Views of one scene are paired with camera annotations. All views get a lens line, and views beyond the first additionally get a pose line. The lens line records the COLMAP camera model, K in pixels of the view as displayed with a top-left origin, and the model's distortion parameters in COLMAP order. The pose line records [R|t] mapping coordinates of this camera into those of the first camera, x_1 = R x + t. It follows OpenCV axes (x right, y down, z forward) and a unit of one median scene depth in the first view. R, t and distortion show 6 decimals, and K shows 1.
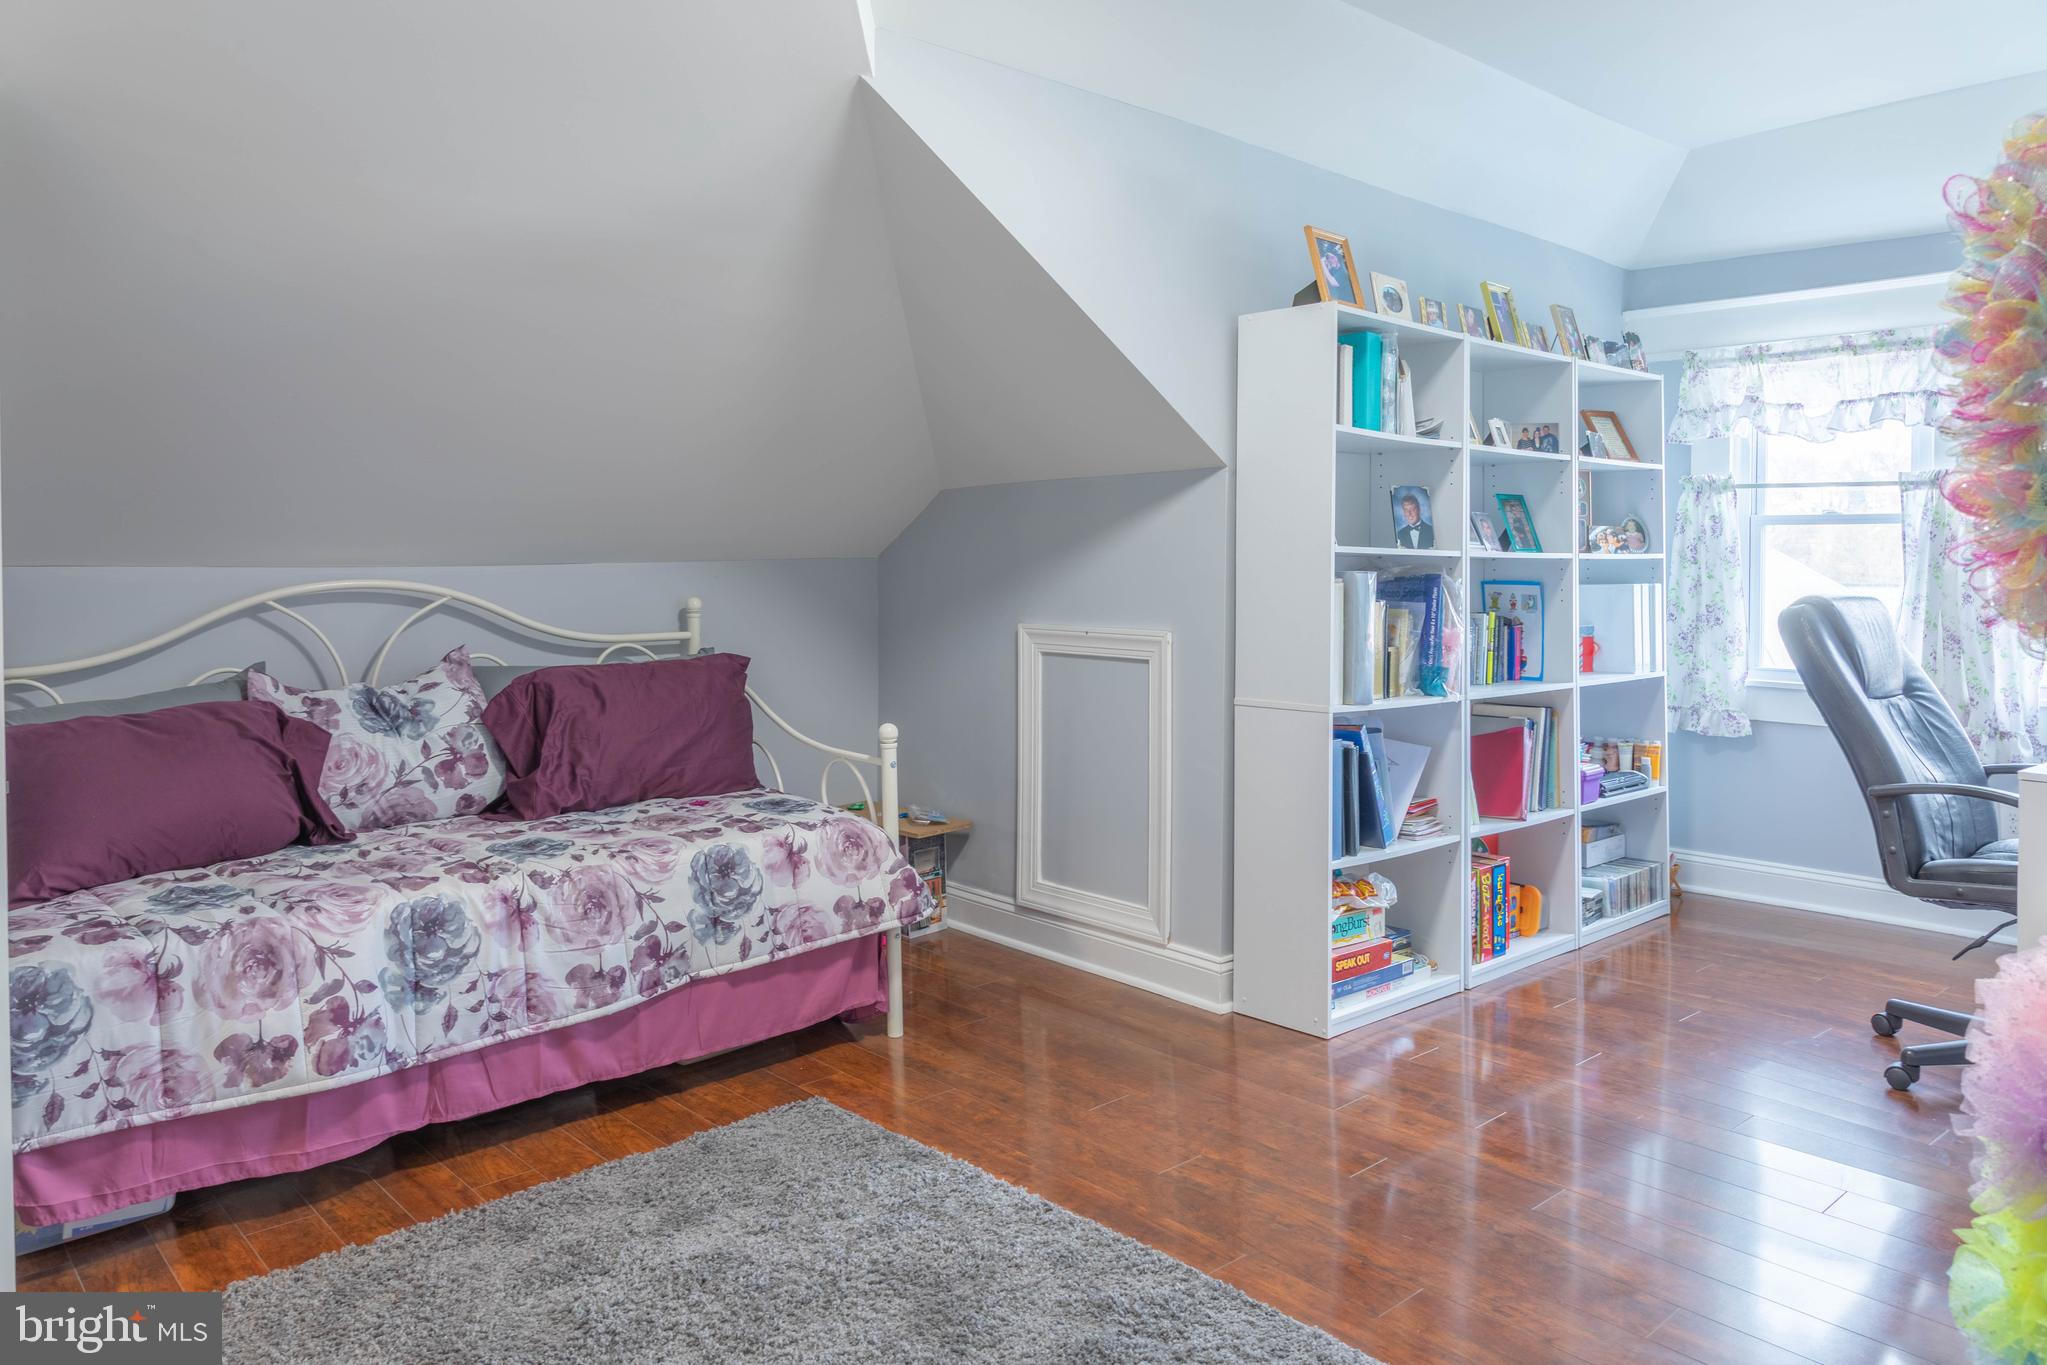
lens RADIAL K [[1449.7, 0, 1019.6], [0, 1449.7, 672.0], [0, 0, 1]] dist [-0.012491, 0.014475]
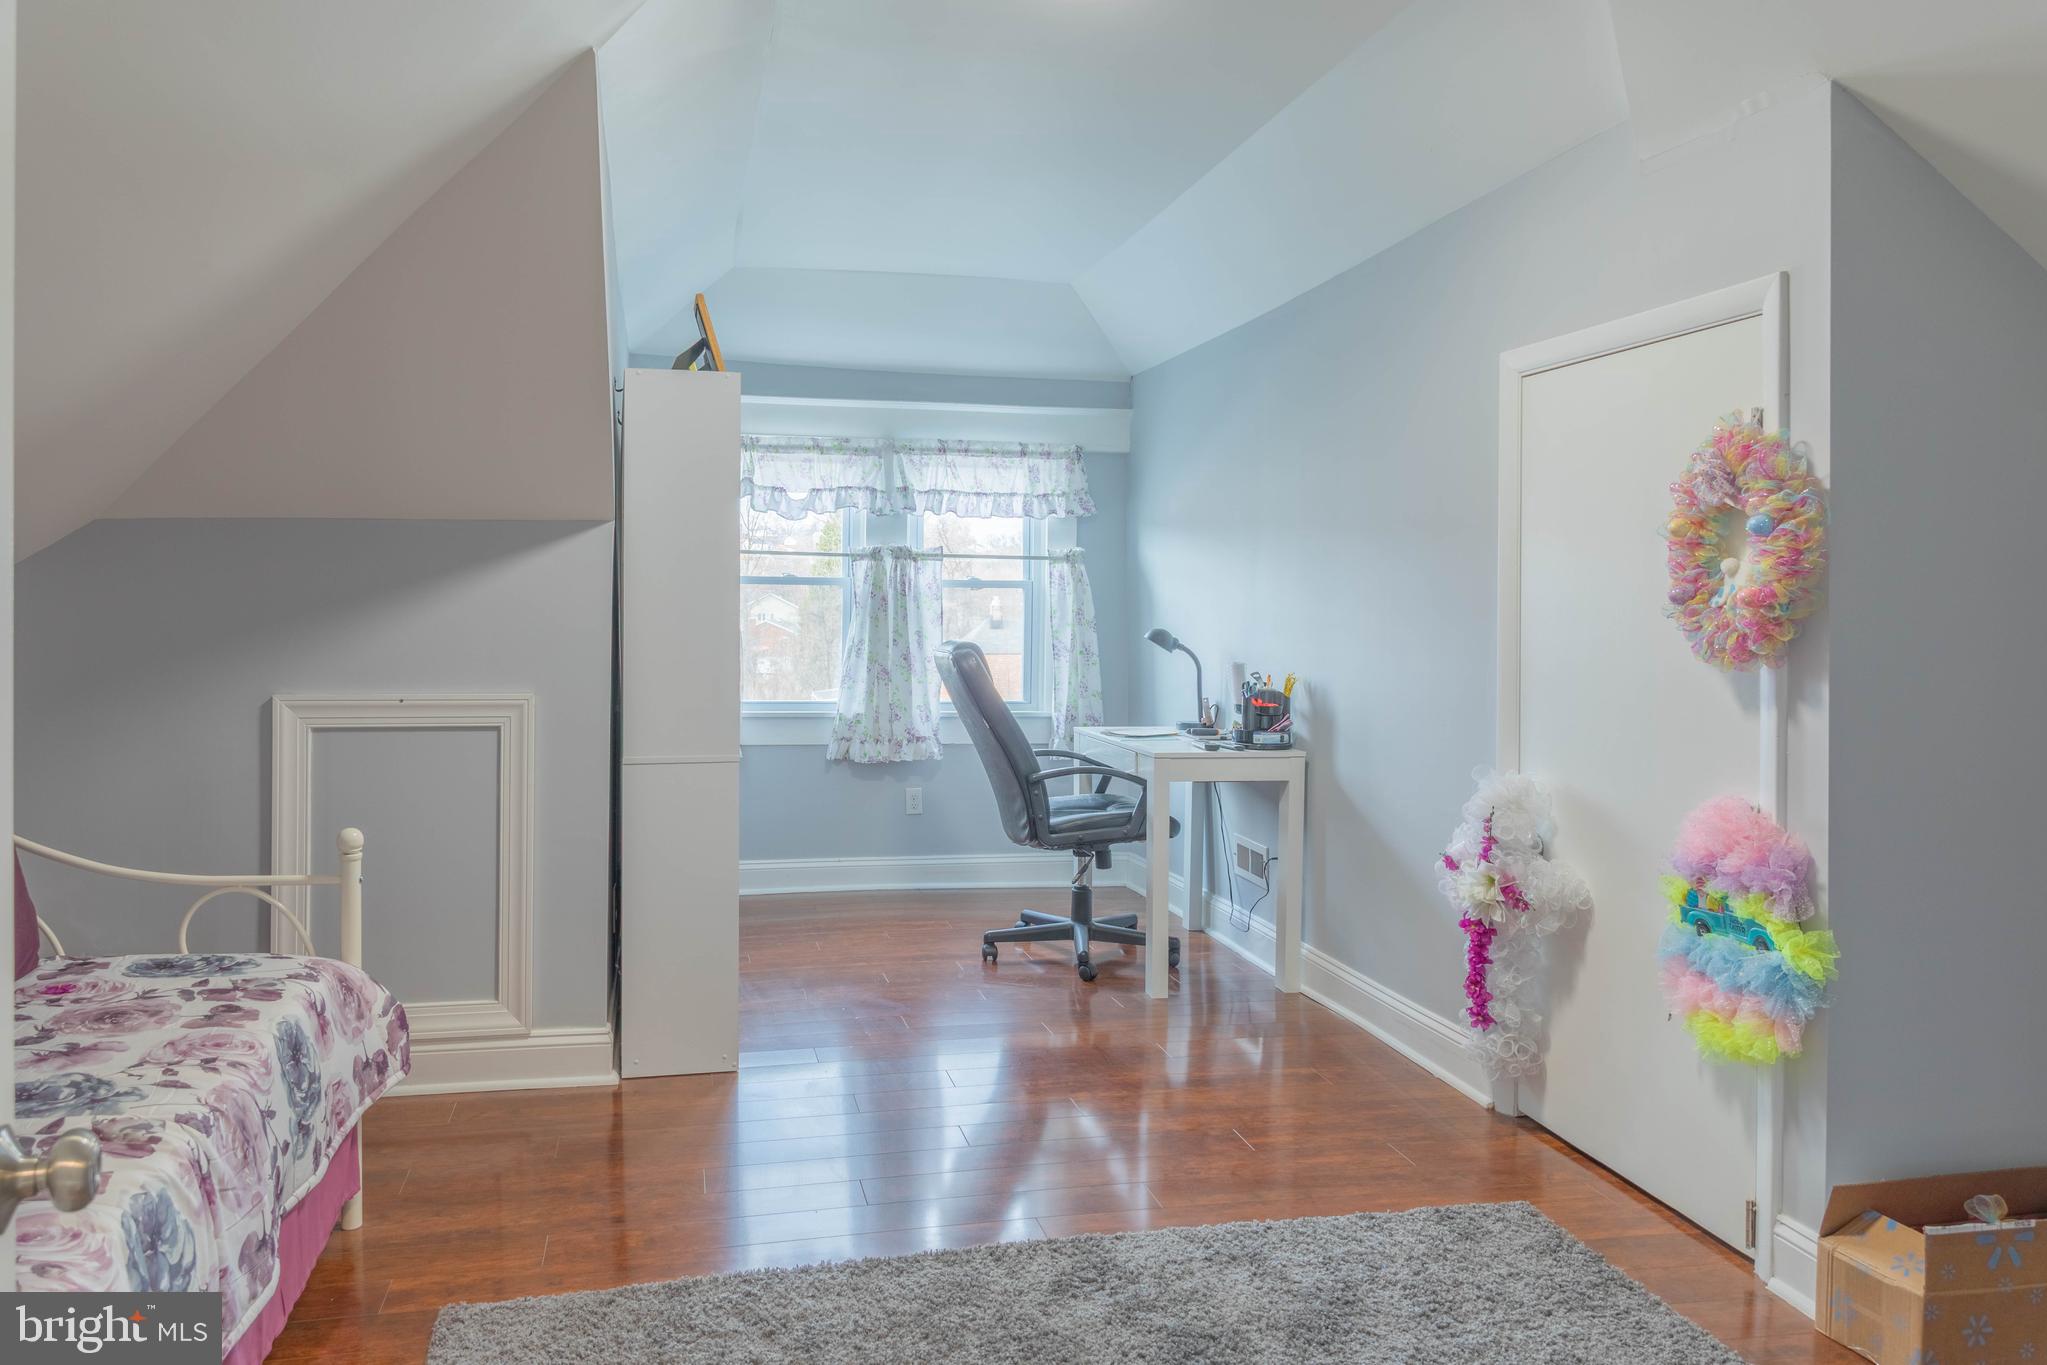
lens RADIAL K [[1449.7, 0, 1020.5], [0, 1449.7, 686.4], [0, 0, 1]] dist [-0.012491, 0.014475]
pose [[0.462086, -0.045145, 0.885686, -0.507459], [0.056972, 0.998152, 0.021153, -0.030811], [-0.885003, 0.040685, 0.463803, 0.260645]]
